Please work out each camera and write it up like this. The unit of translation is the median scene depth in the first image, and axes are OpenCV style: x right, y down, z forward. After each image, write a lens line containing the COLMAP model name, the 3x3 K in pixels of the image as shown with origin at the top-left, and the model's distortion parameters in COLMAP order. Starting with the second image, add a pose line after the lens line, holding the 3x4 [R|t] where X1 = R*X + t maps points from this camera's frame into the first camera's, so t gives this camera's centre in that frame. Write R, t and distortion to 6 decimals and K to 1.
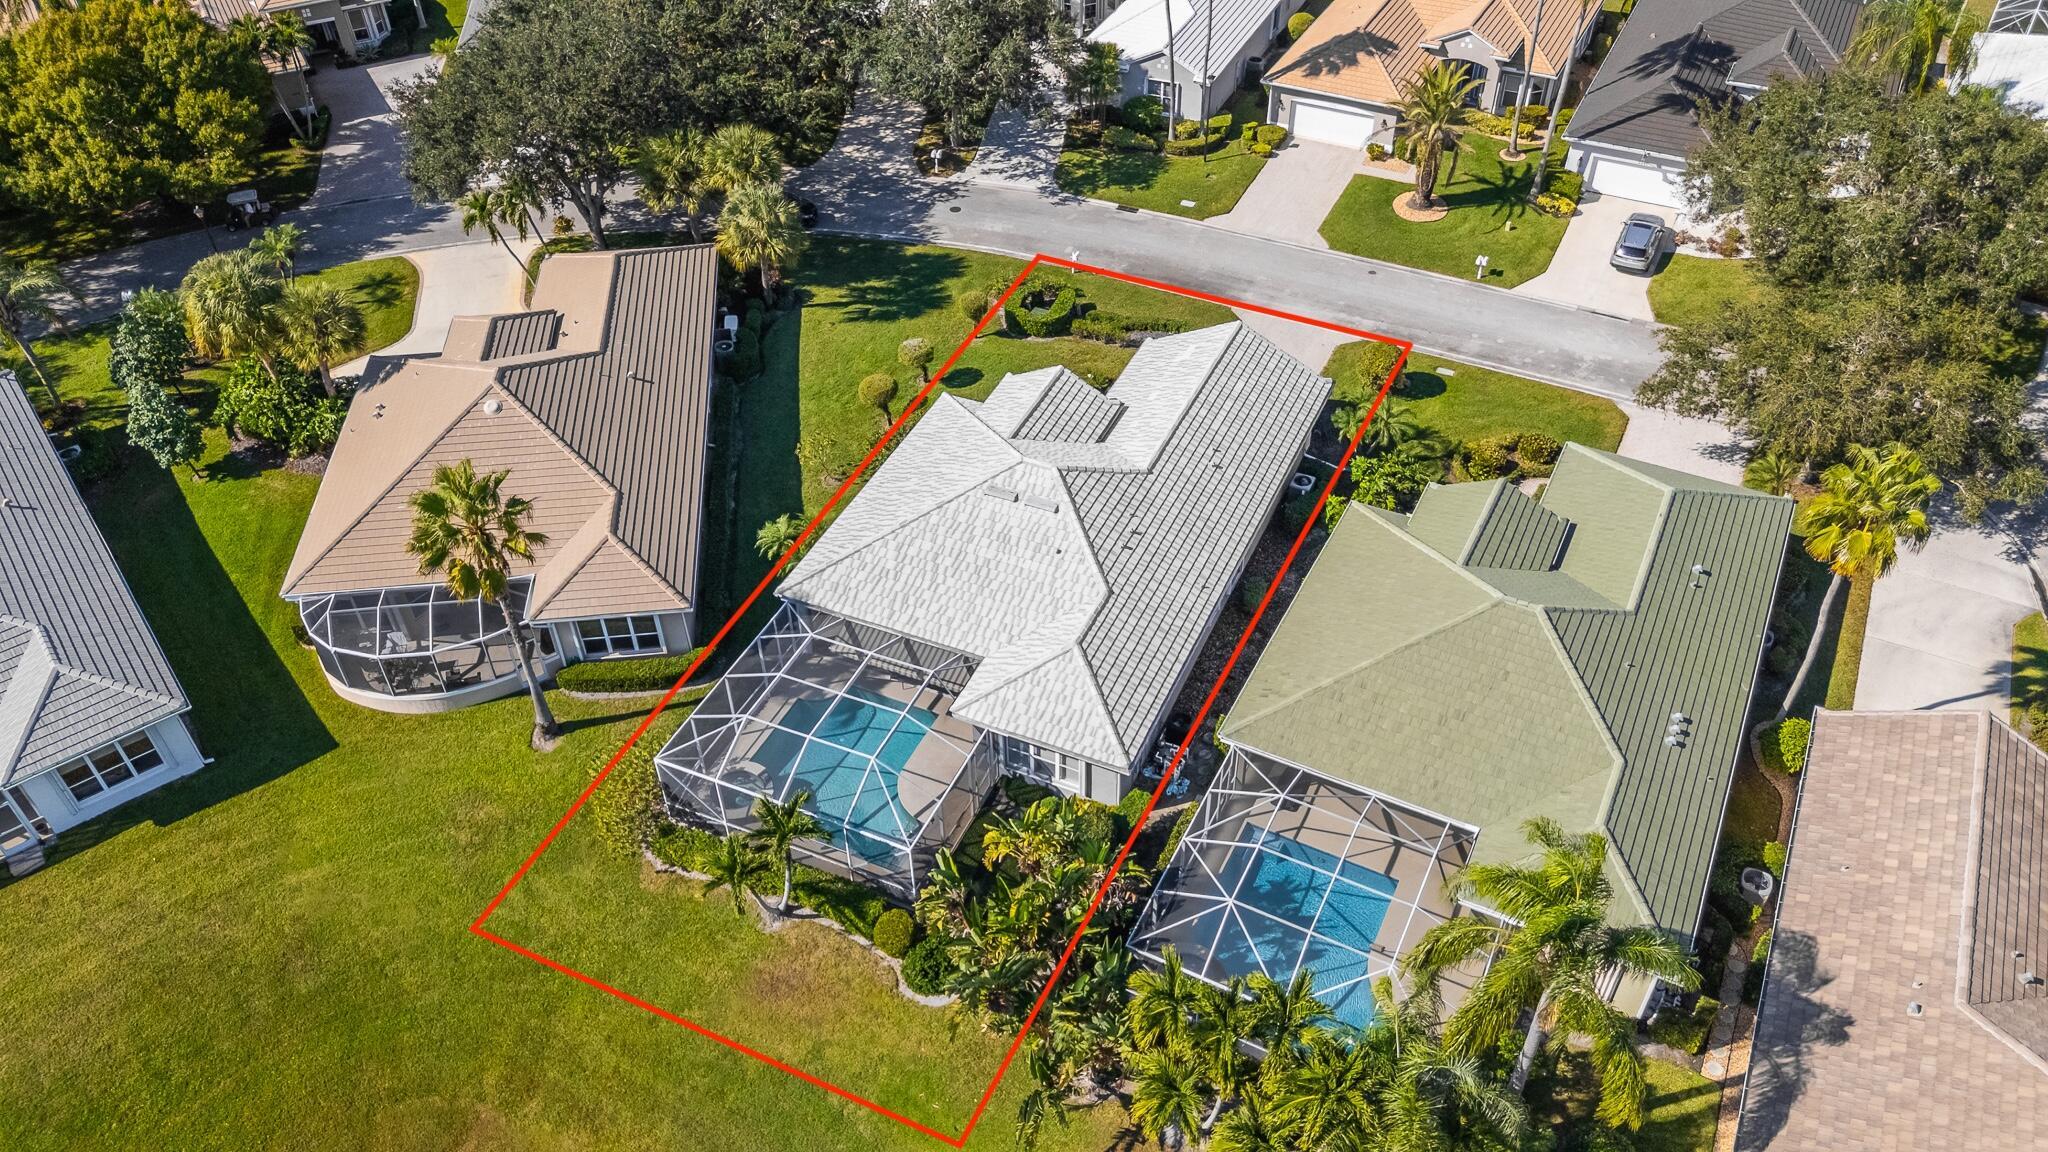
lens RADIAL K [[1500.7, 0, 1024.0], [0, 1500.7, 576.0], [0, 0, 1]] dist [0.058251, -0.001481]
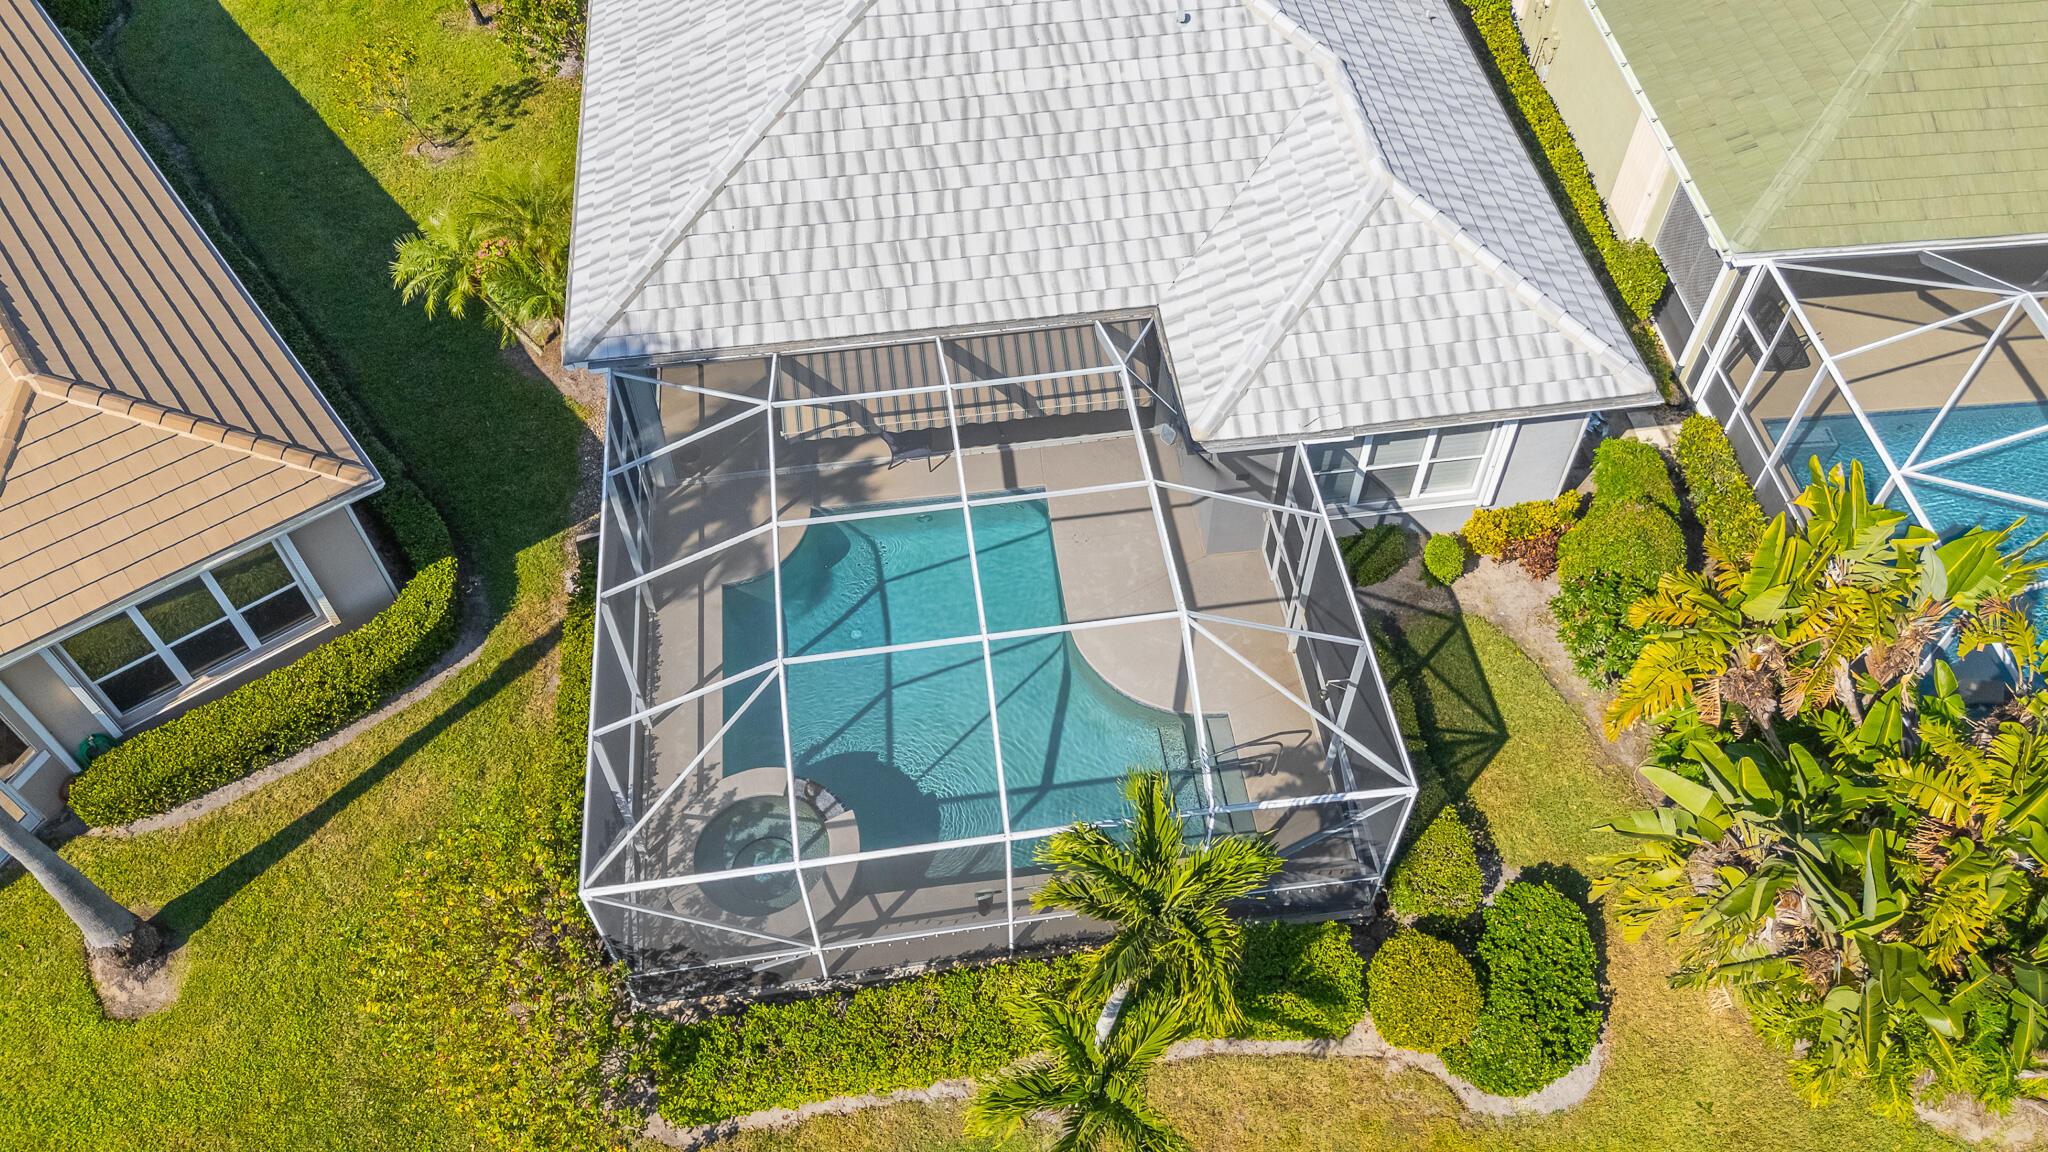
lens RADIAL K [[1526.9, 0, 1001.8], [0, 1526.9, 580.0], [0, 0, 1]] dist [0.042419, -0.000382]
pose [[0.852623, -0.411317, 0.322260, -0.218113], [0.356796, 0.908861, 0.216027, 0.017209], [-0.381745, -0.069208, 0.921673, 0.581091]]
